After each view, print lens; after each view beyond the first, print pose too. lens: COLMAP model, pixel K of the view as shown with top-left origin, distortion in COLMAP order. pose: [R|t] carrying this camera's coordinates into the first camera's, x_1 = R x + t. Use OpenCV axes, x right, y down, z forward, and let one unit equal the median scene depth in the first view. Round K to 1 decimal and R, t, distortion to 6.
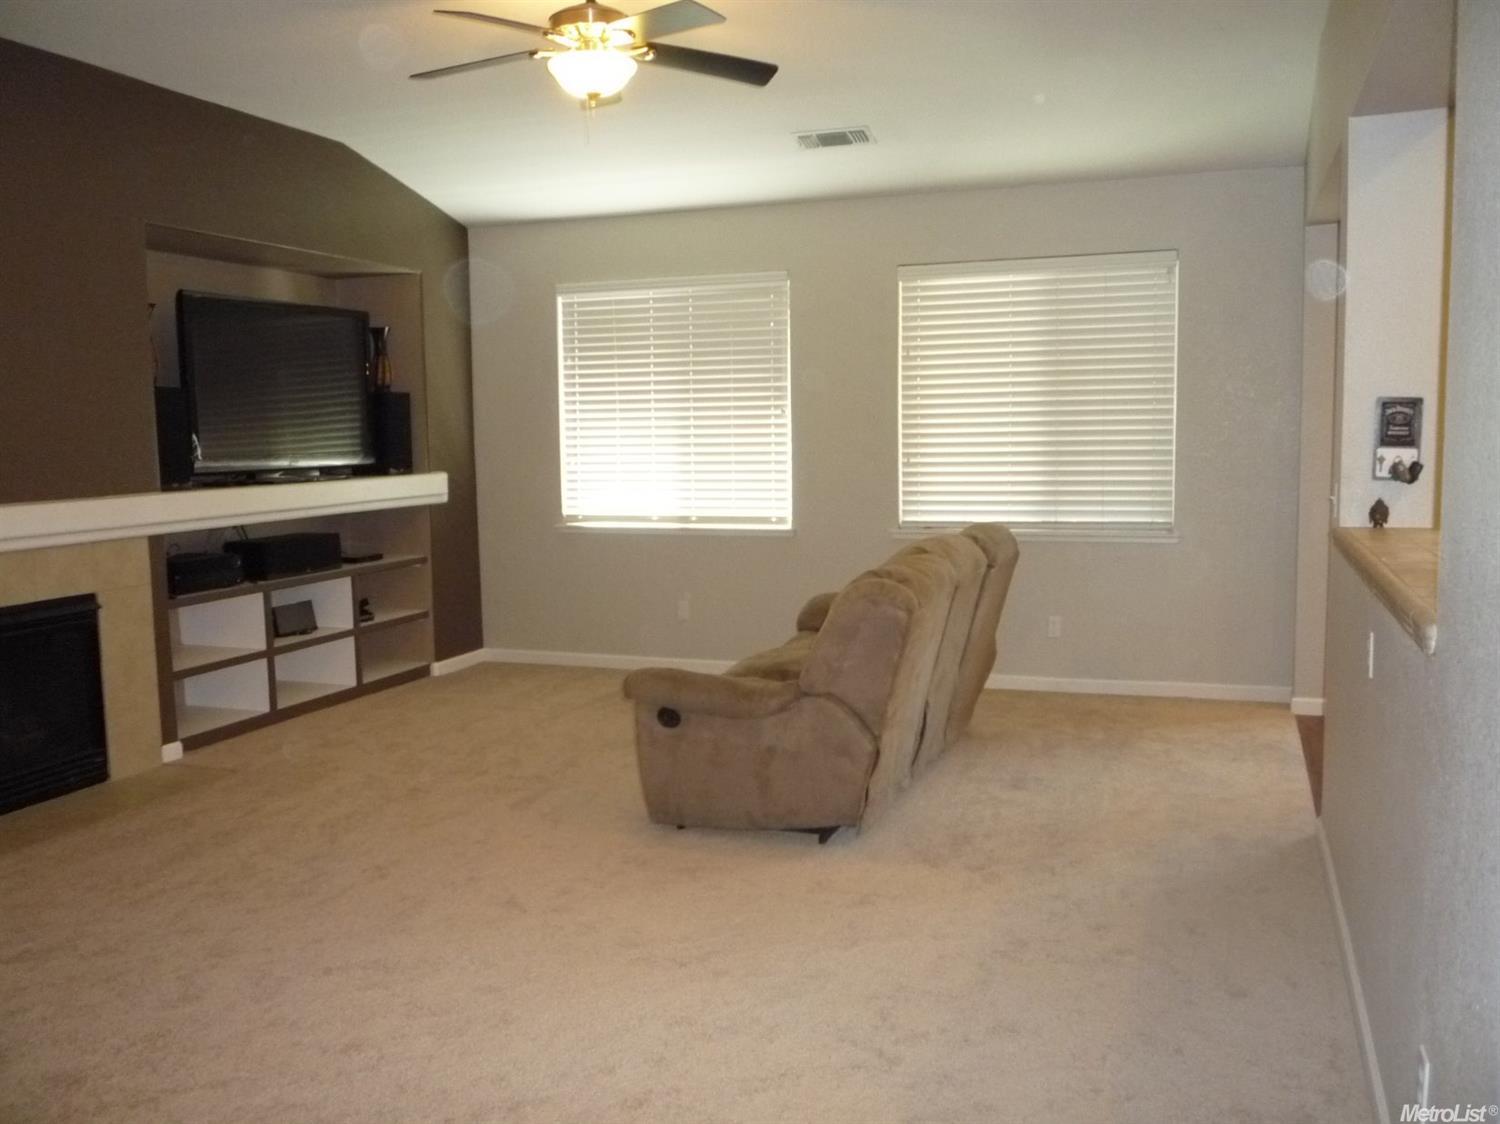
lens RADIAL K [[1300.4, 0, 750.3], [0, 1300.4, 559.0], [0, 0, 1]] dist [-0.061913, 0.029859]
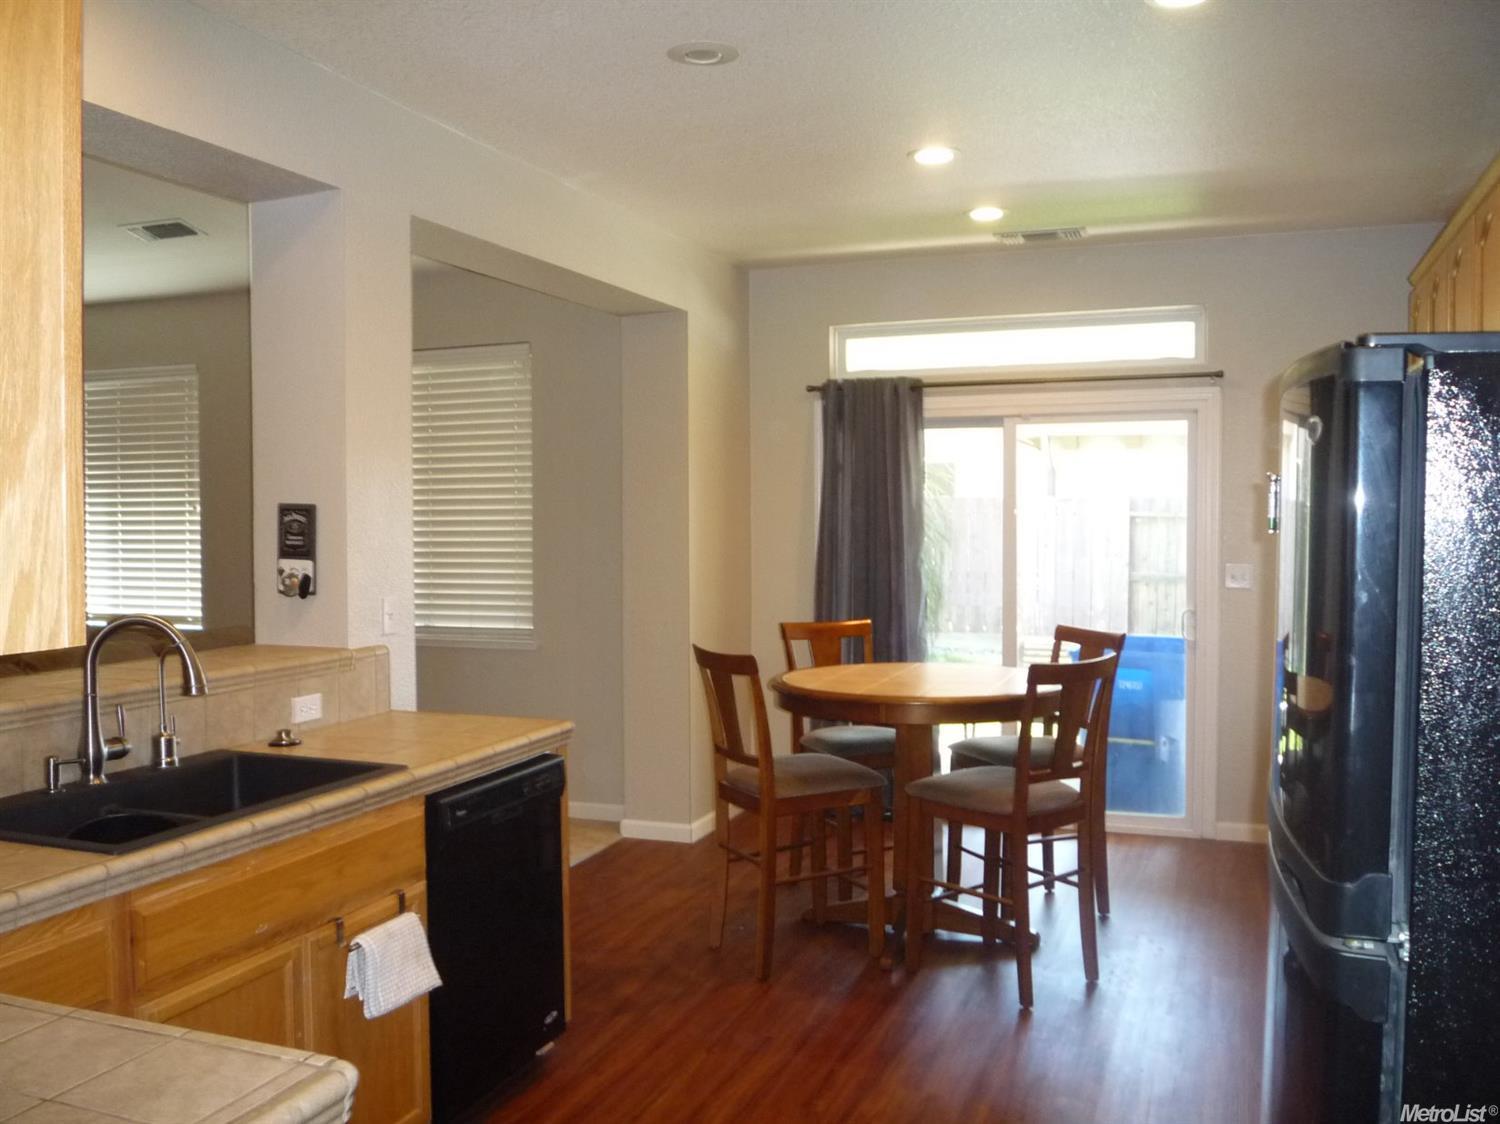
lens RADIAL K [[1300.4, 0, 748.2], [0, 1300.4, 566.4], [0, 0, 1]] dist [-0.061913, 0.029859]
pose [[0.999950, 0.009923, 0.000949, 0.584963], [-0.009846, 0.998058, -0.061506, -0.019435], [-0.001557, 0.061494, 0.998106, 0.053821]]
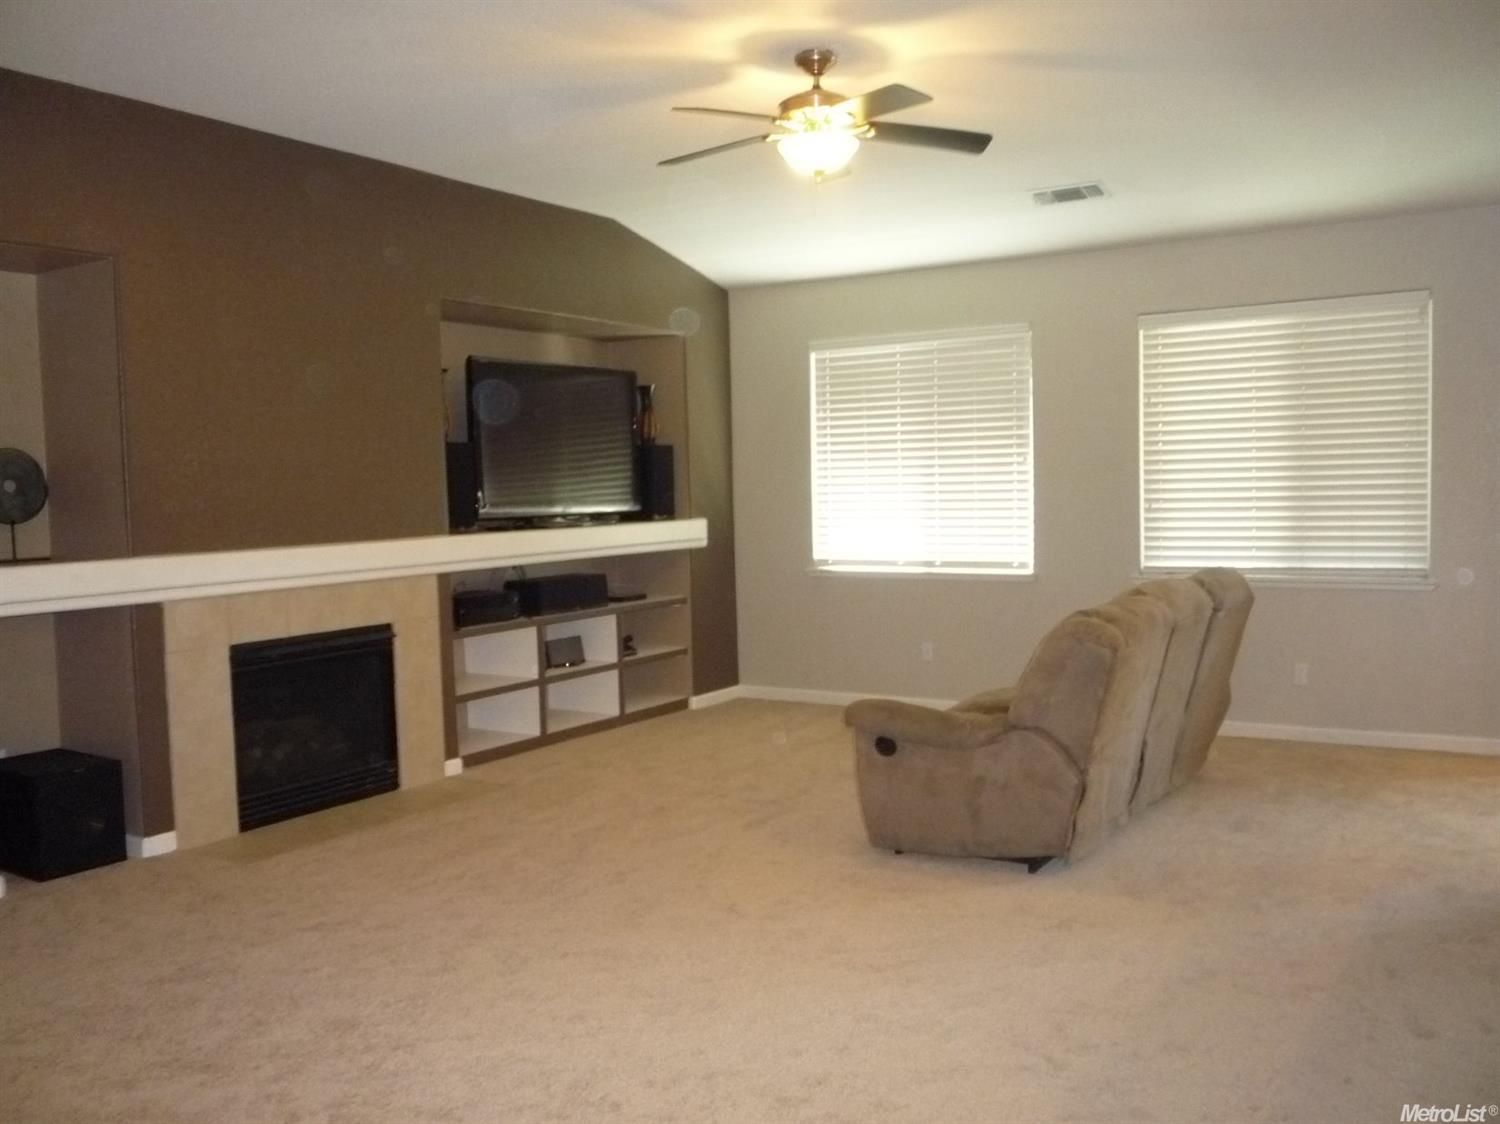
lens RADIAL K [[1300.4, 0, 754.4], [0, 1300.4, 559.7], [0, 0, 1]] dist [-0.061913, 0.029859]
pose [[0.977171, 0.004716, -0.212404, 0.046039], [-0.012546, 0.999290, -0.035532, 0.006680], [0.212086, 0.037386, 0.976536, -0.054864]]
